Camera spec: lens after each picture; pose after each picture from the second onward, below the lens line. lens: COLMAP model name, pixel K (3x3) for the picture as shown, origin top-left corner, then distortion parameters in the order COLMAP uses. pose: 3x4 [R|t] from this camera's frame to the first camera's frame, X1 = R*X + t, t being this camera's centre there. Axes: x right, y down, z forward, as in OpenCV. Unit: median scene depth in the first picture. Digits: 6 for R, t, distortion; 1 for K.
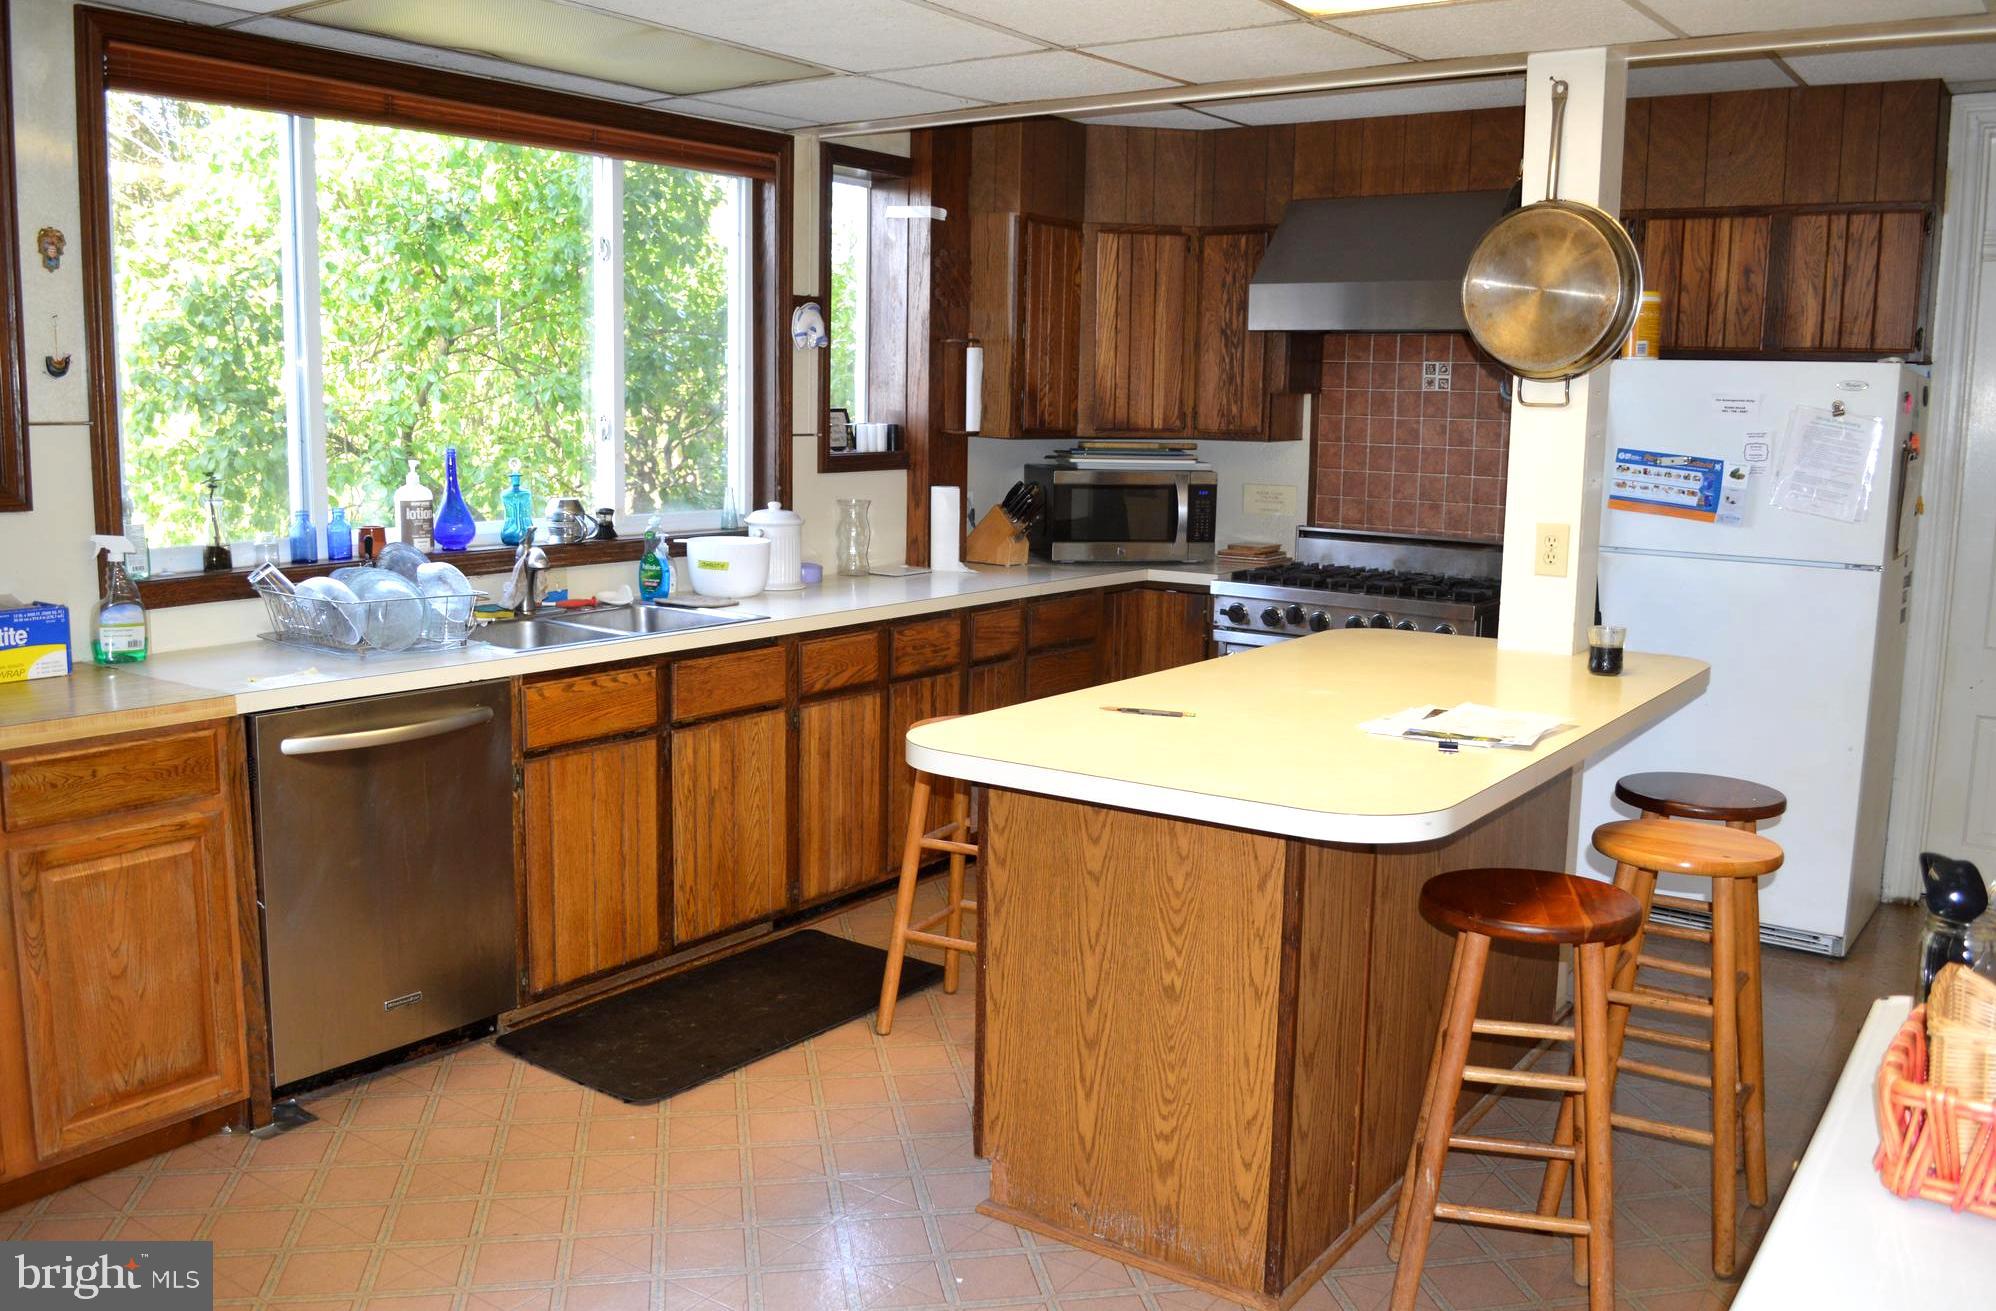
lens RADIAL K [[1676.1, 0, 999.4], [0, 1676.1, 651.4], [0, 0, 1]] dist [-0.074266, -0.005792]
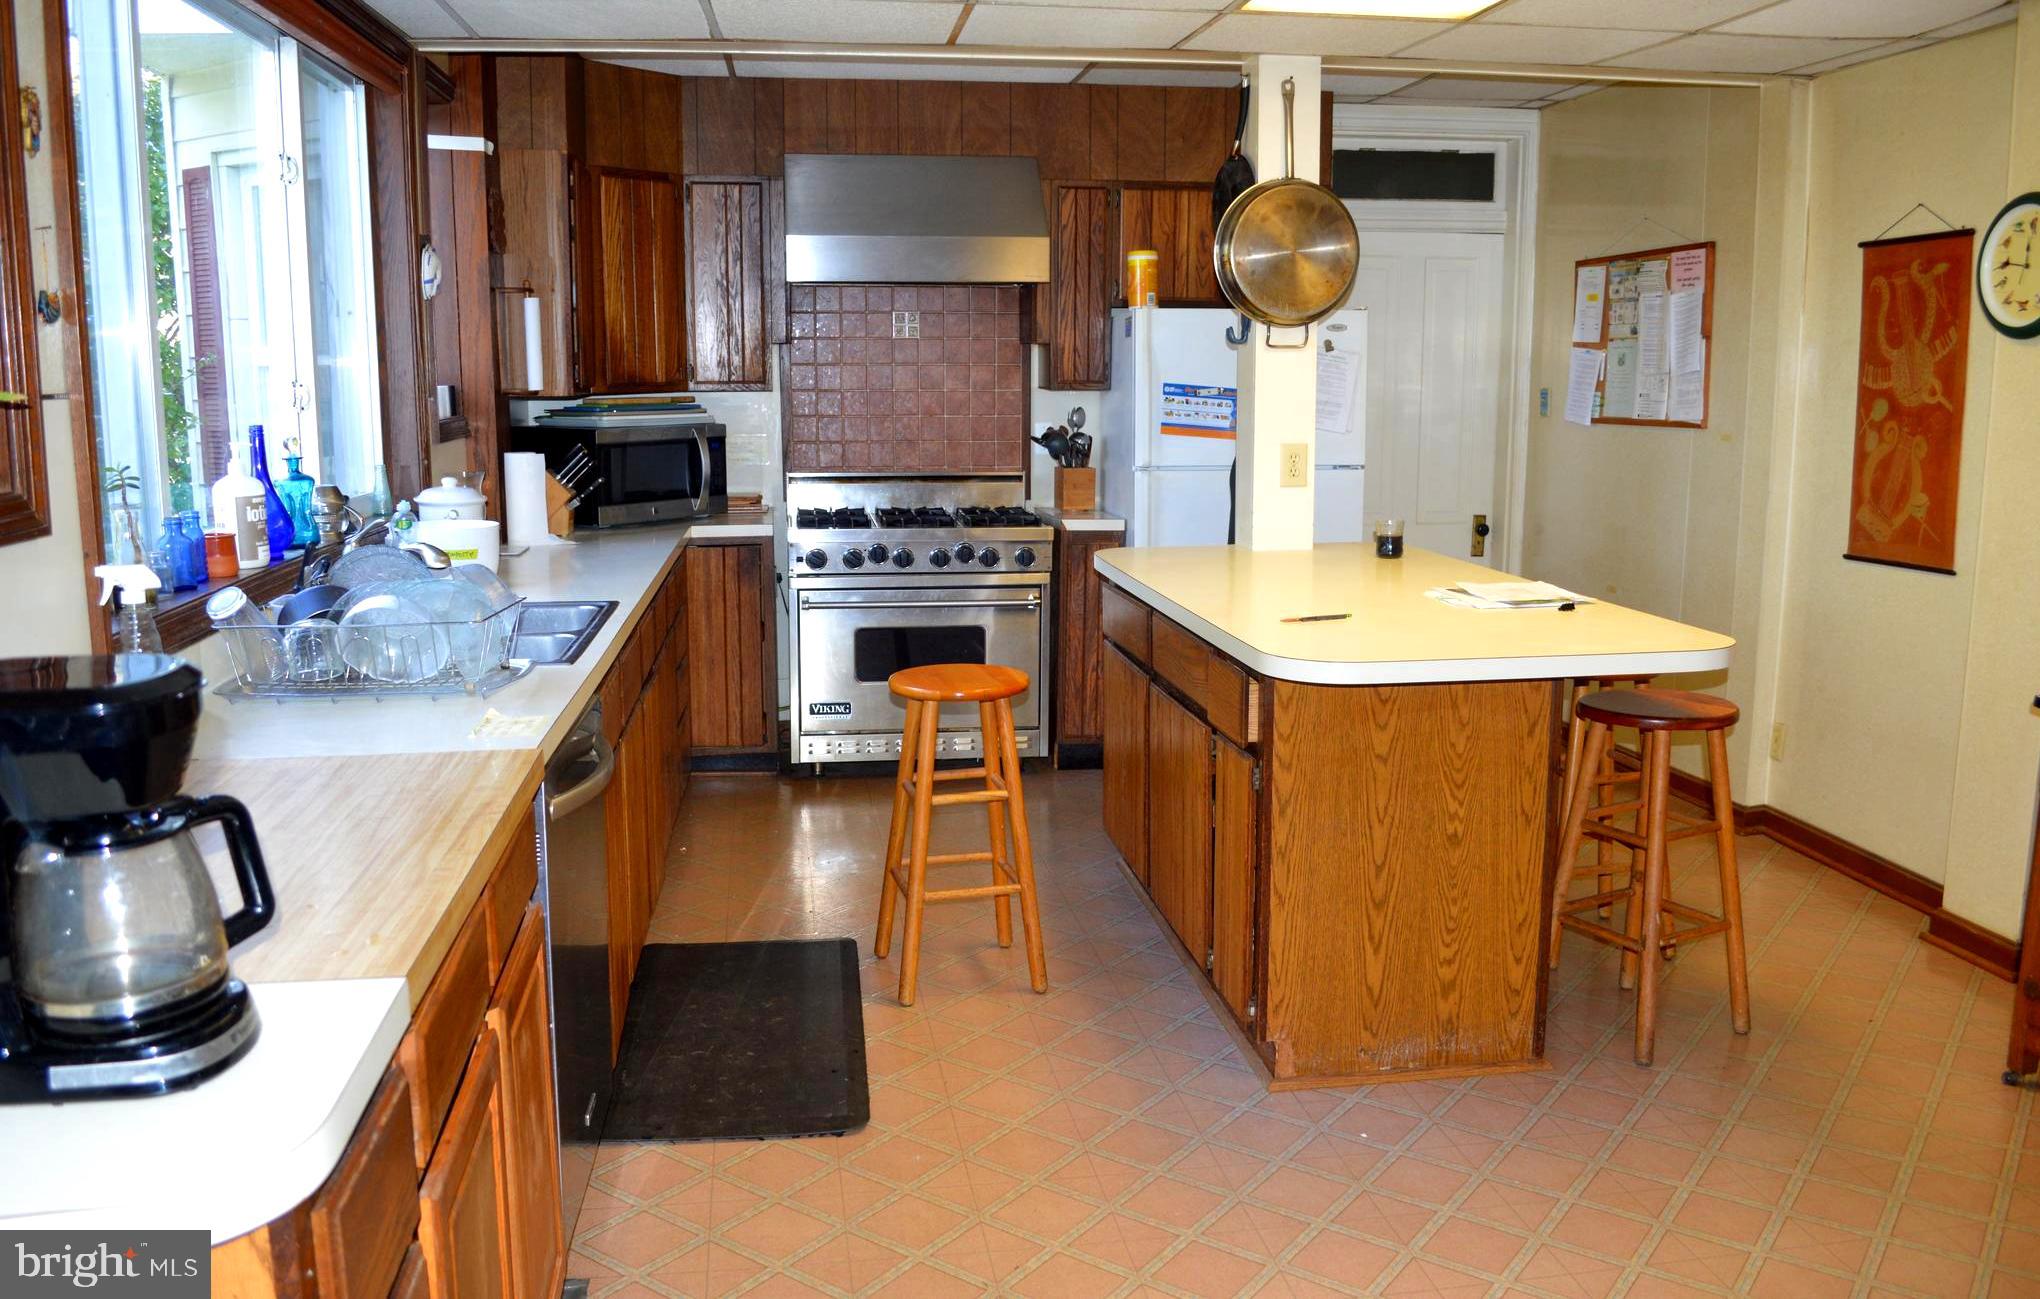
lens RADIAL K [[1670.4, 0, 1021.3], [0, 1670.4, 646.4], [0, 0, 1]] dist [-0.057922, -0.002813]
pose [[0.718669, -0.134974, 0.682126, -0.875153], [0.117715, 0.990437, 0.071959, -0.053273], [-0.685316, 0.028582, 0.727685, 0.322465]]
